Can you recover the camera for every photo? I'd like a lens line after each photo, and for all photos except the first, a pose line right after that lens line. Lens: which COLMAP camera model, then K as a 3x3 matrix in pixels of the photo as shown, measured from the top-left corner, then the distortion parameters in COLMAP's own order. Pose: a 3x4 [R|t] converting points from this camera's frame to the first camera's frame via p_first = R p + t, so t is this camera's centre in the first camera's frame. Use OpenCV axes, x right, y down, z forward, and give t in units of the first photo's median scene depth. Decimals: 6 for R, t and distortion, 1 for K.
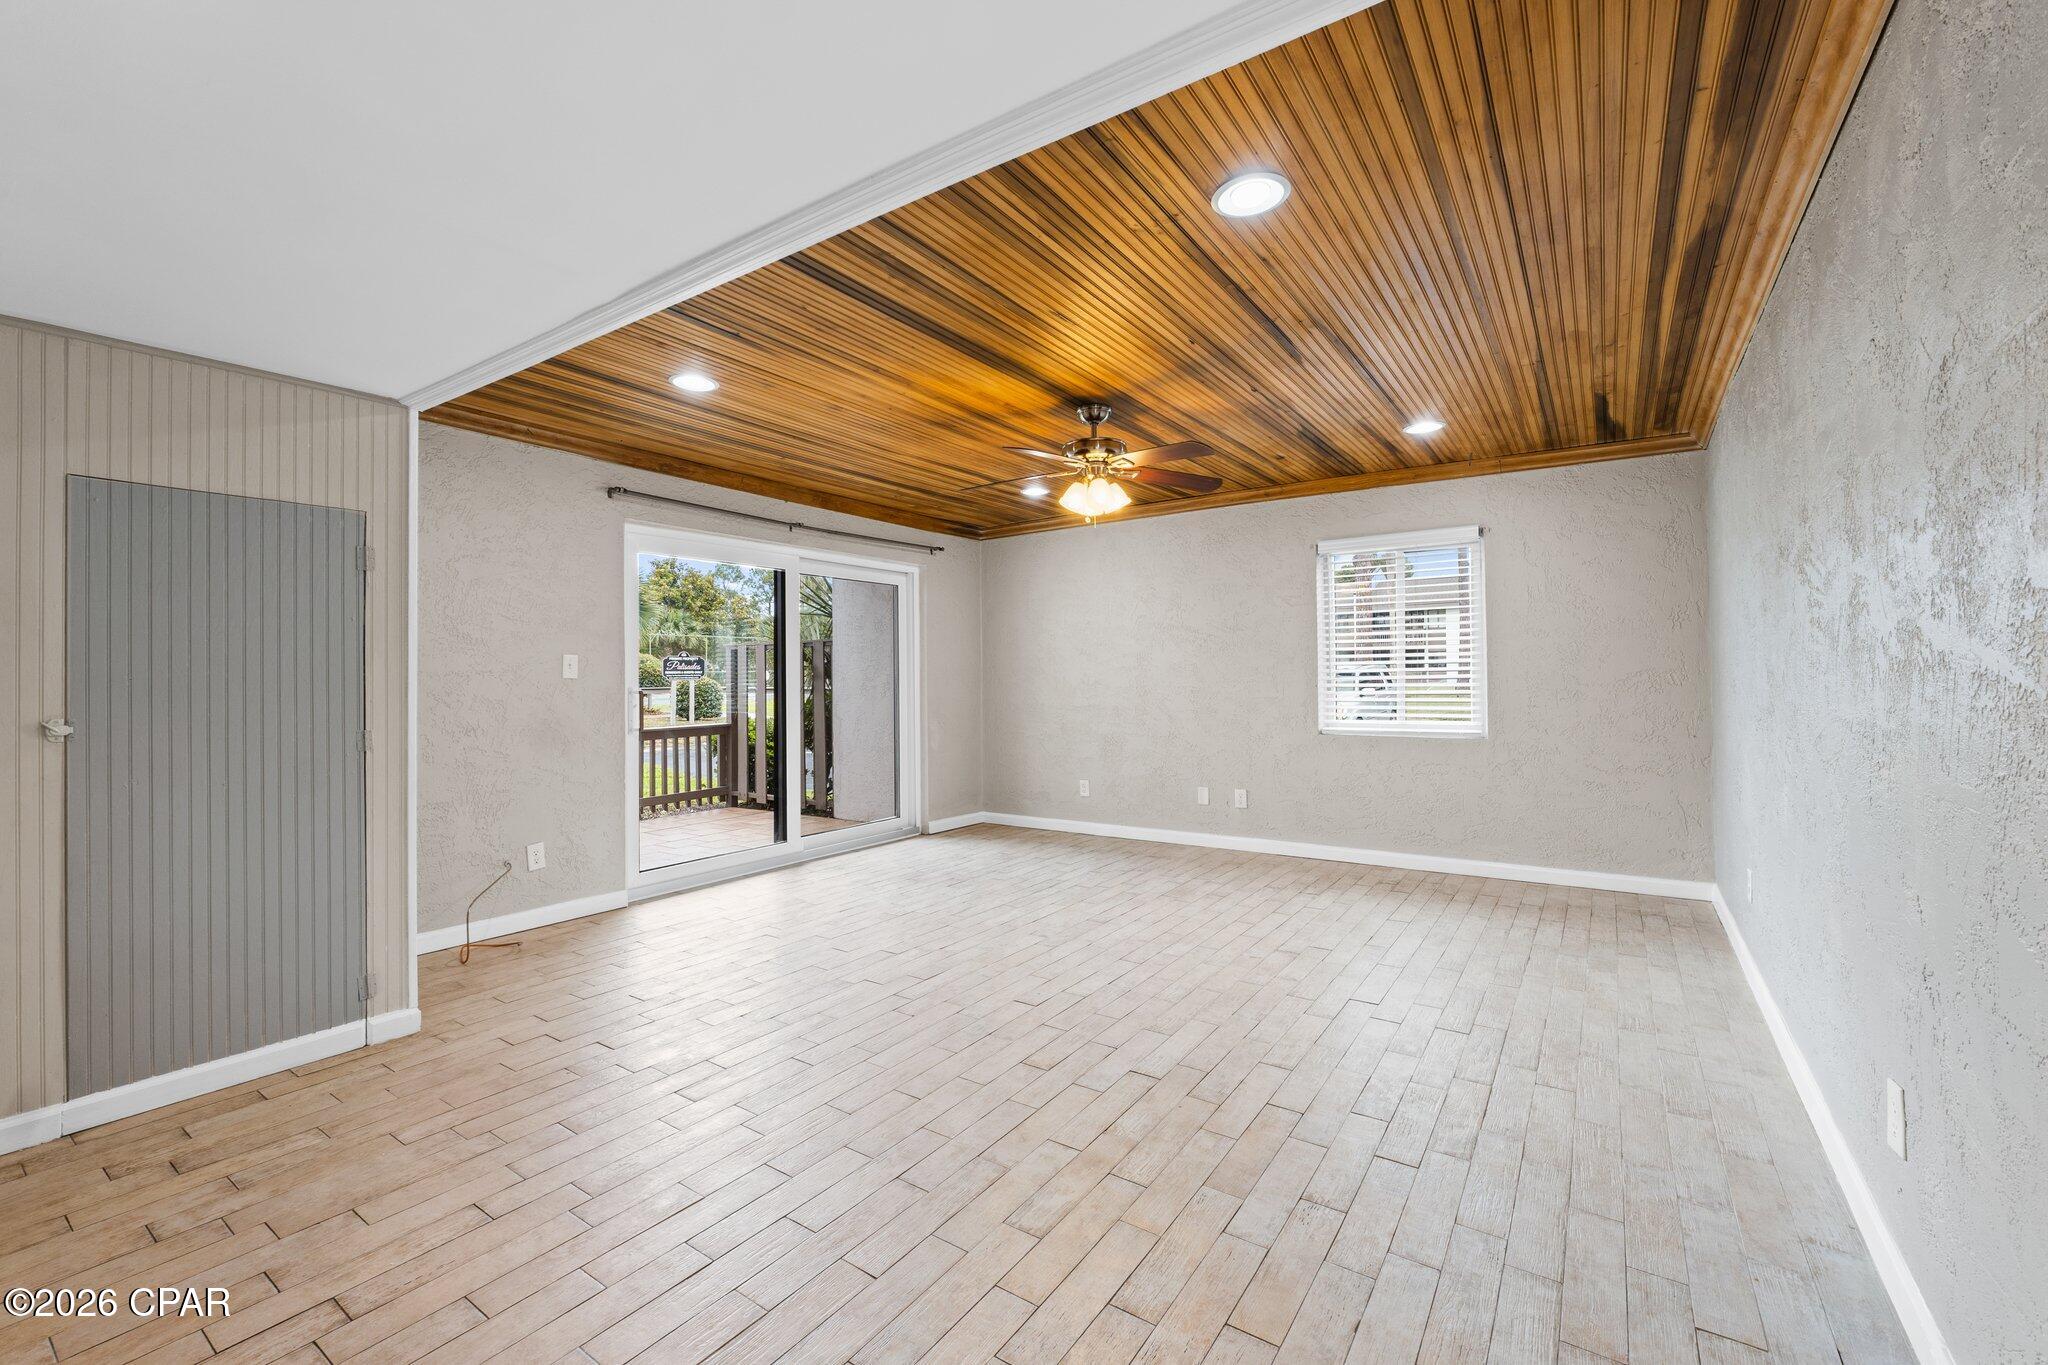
lens RADIAL K [[846.7, 0, 1006.5], [0, 846.7, 670.3], [0, 0, 1]] dist [-0.007346, -0.000448]
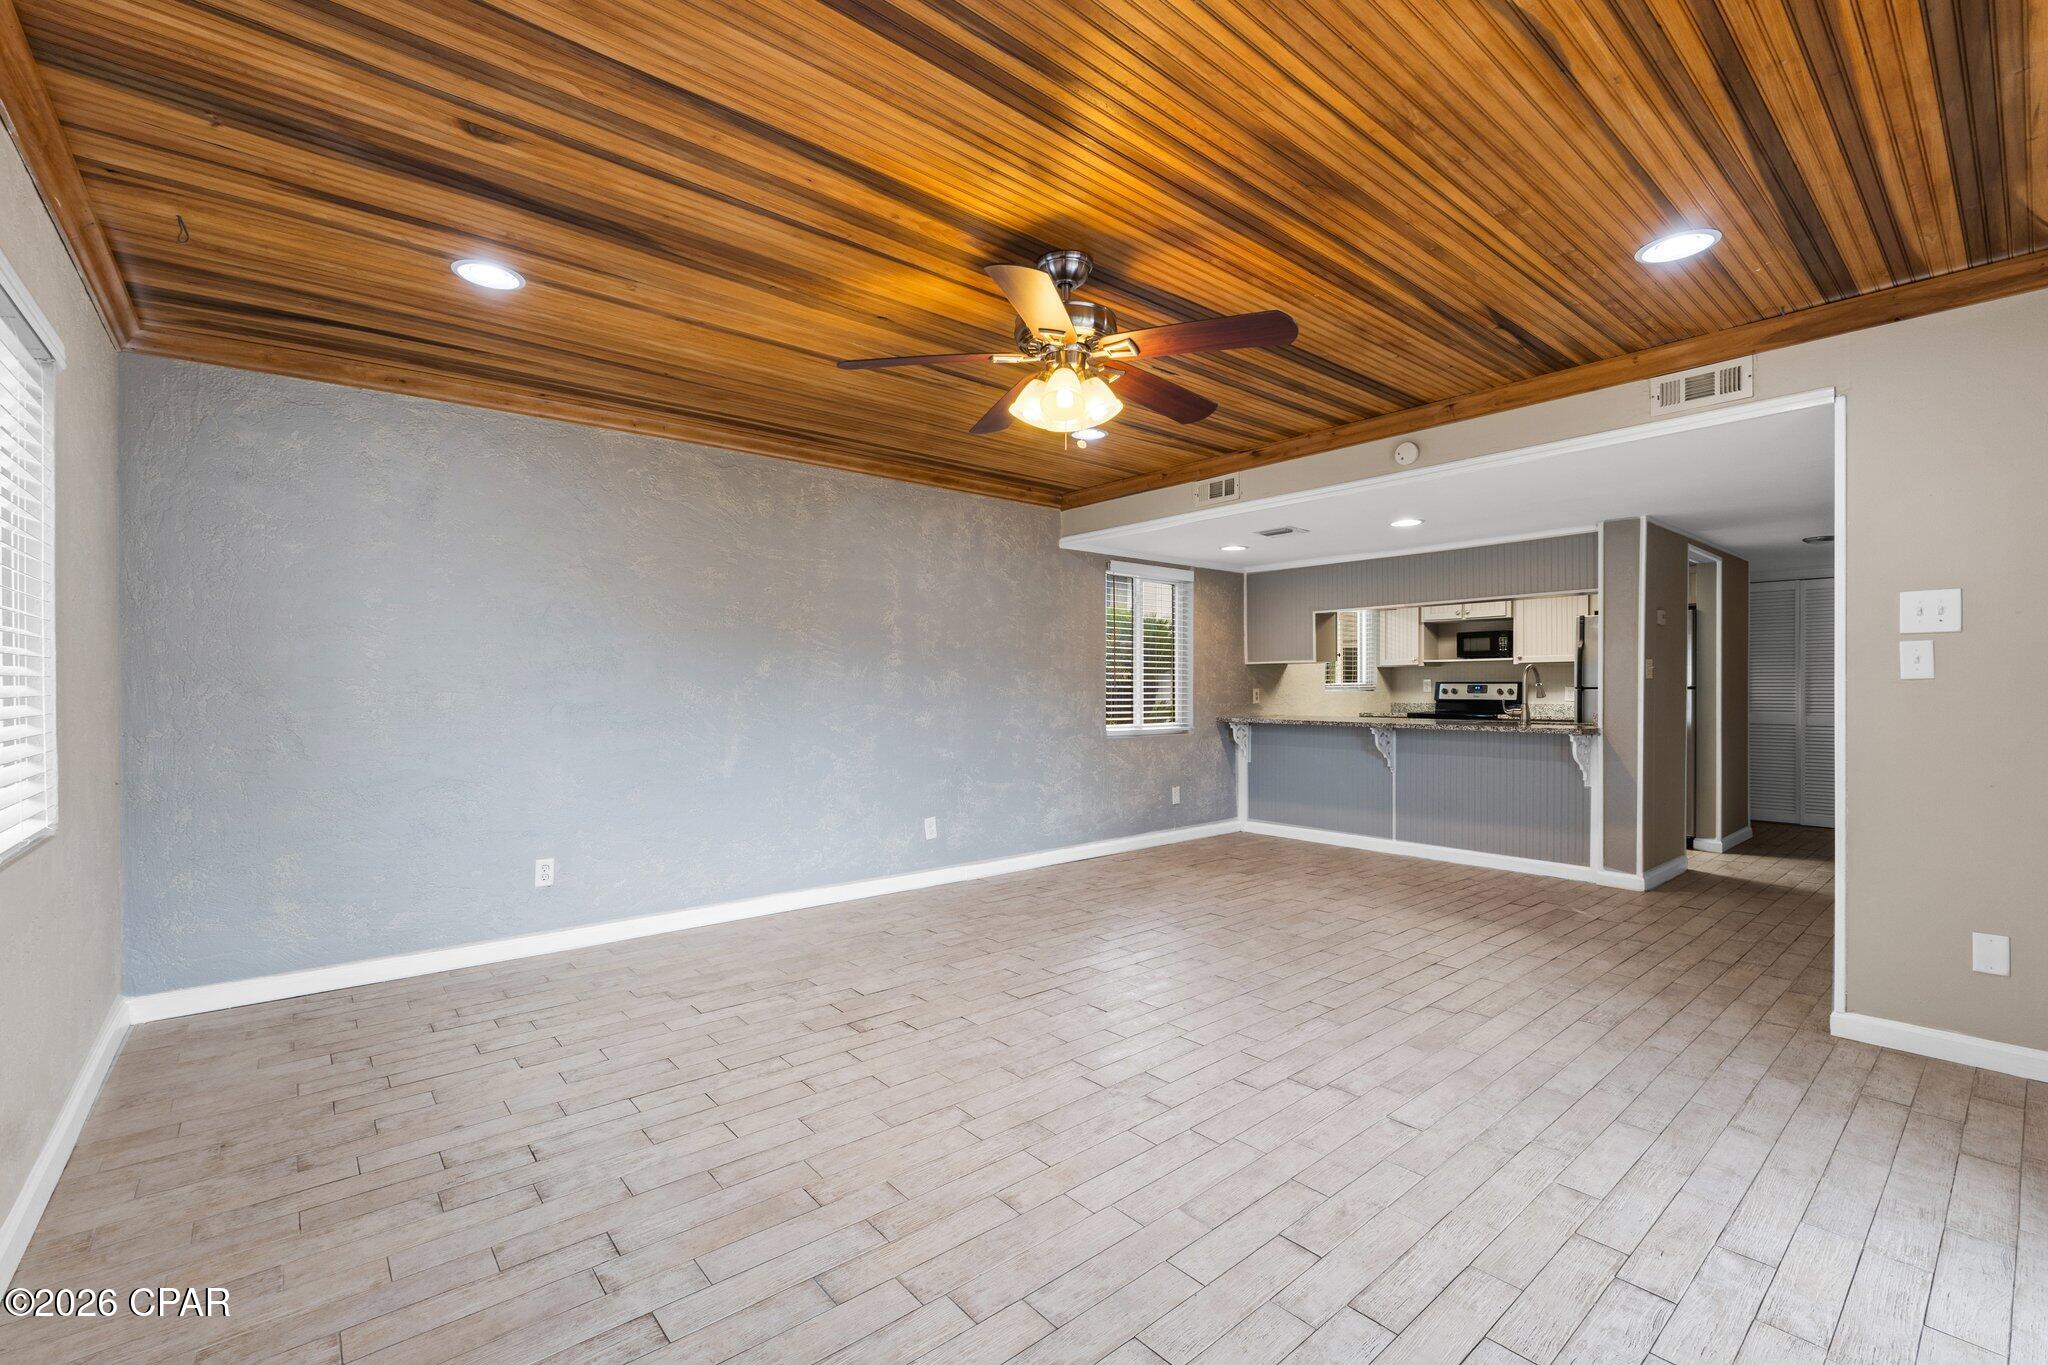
lens RADIAL K [[869.5, 0, 1015.0], [0, 869.5, 697.5], [0, 0, 1]] dist [-0.002134, -0.000480]
pose [[-0.968070, 0.006898, 0.250586, -0.025633], [0.007823, 0.999966, 0.002696, 0.020999], [-0.250559, 0.004570, -0.968091, 2.002699]]
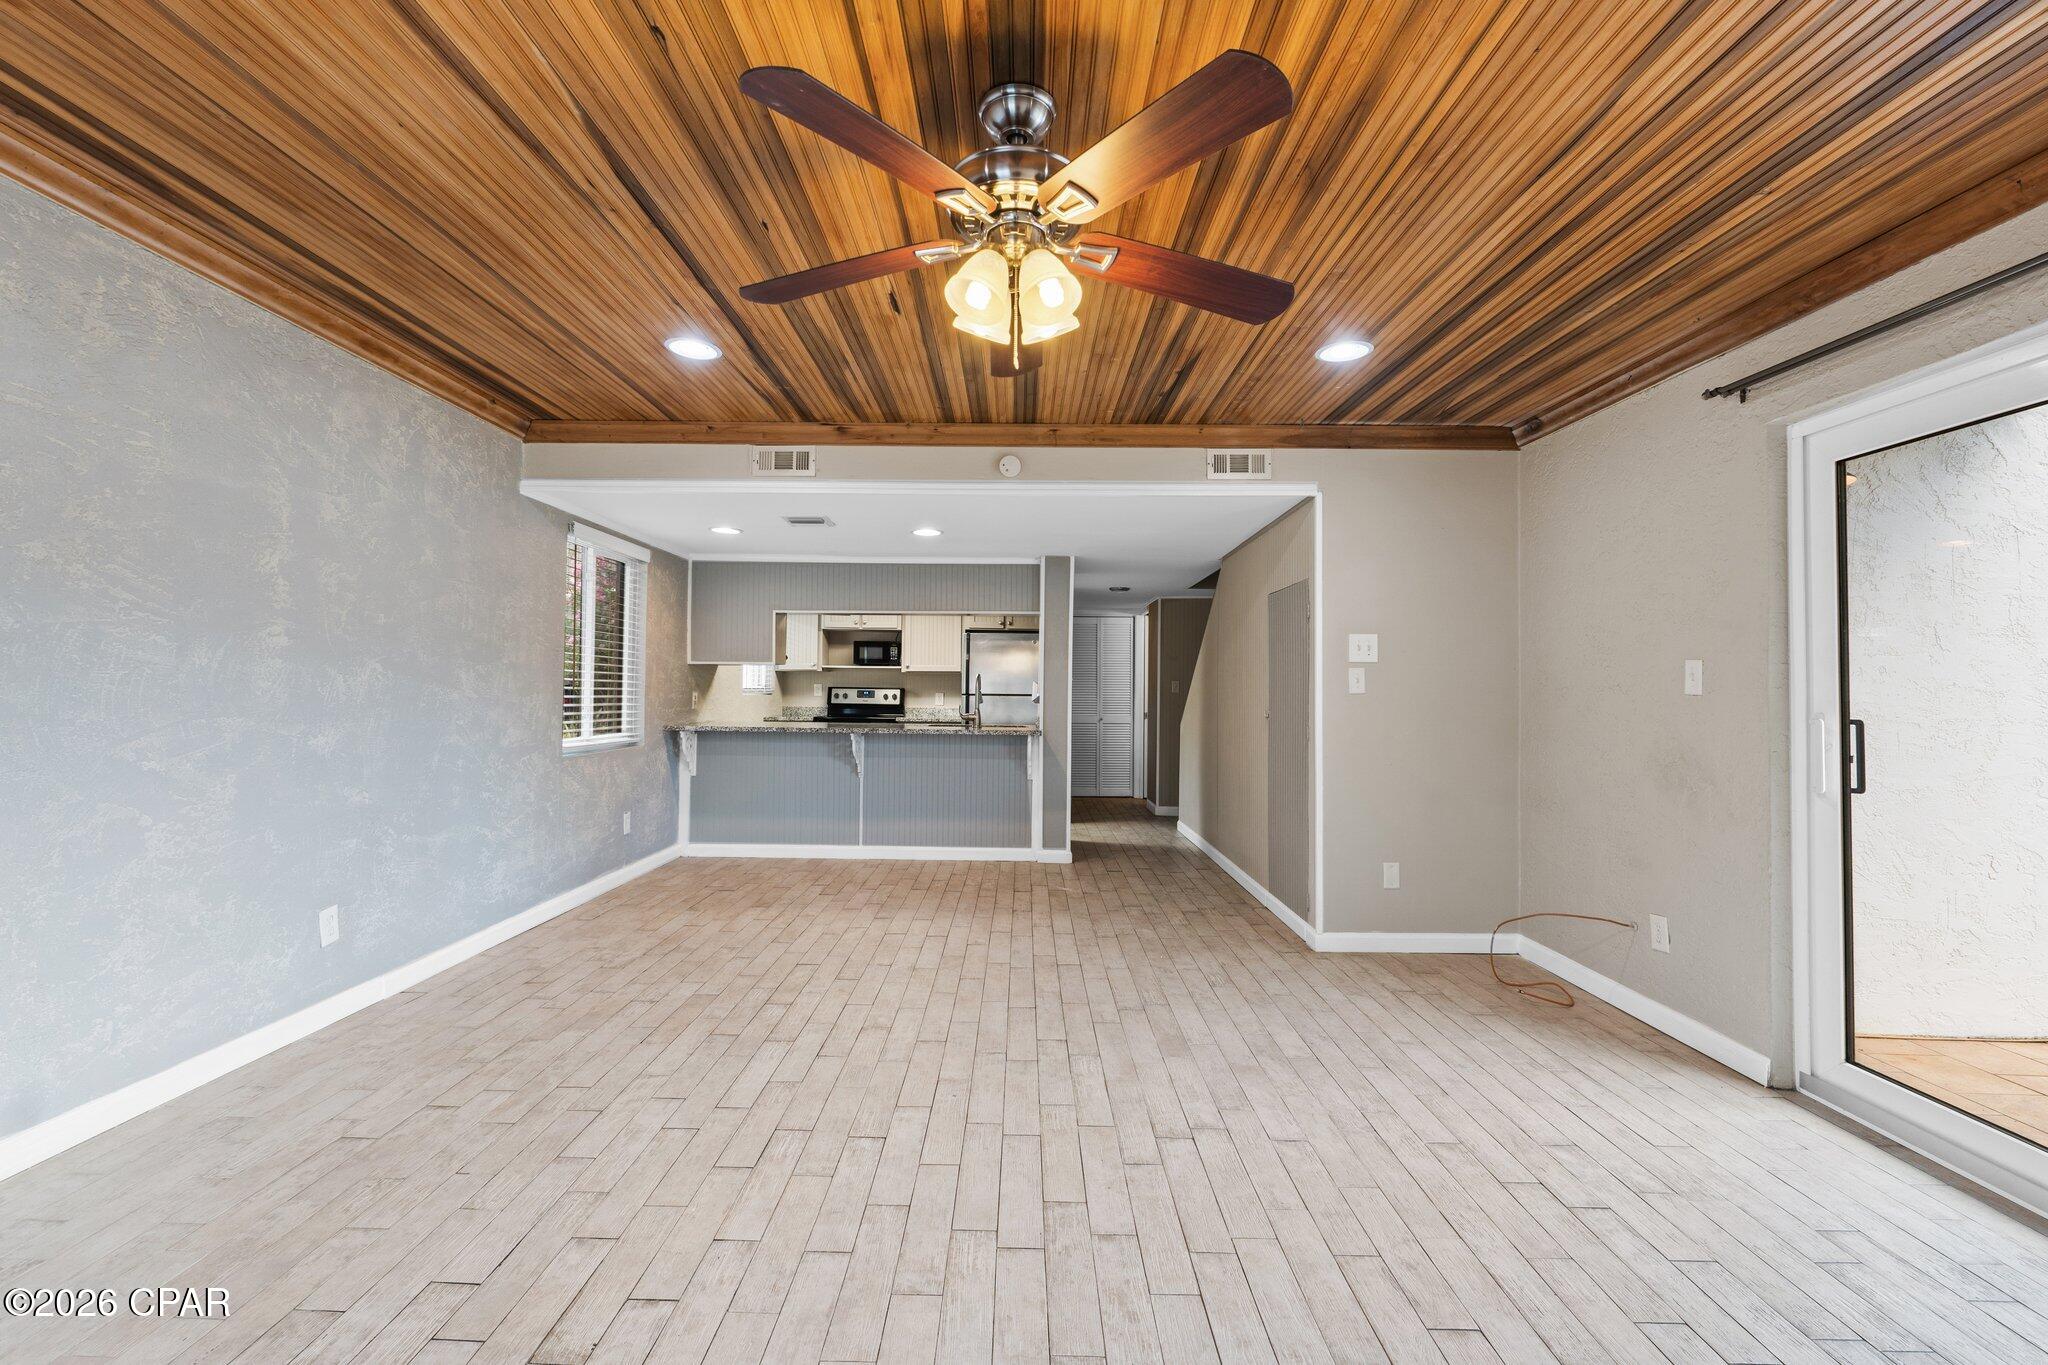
lens RADIAL K [[846.7, 0, 1006.5], [0, 846.7, 670.3], [0, 0, 1]] dist [-0.007346, -0.000448]
pose [[-0.823996, -0.016582, -0.566353, 0.443345], [-0.001068, 0.999615, -0.027713, 0.012680], [0.566595, -0.022231, -0.823697, 1.666937]]
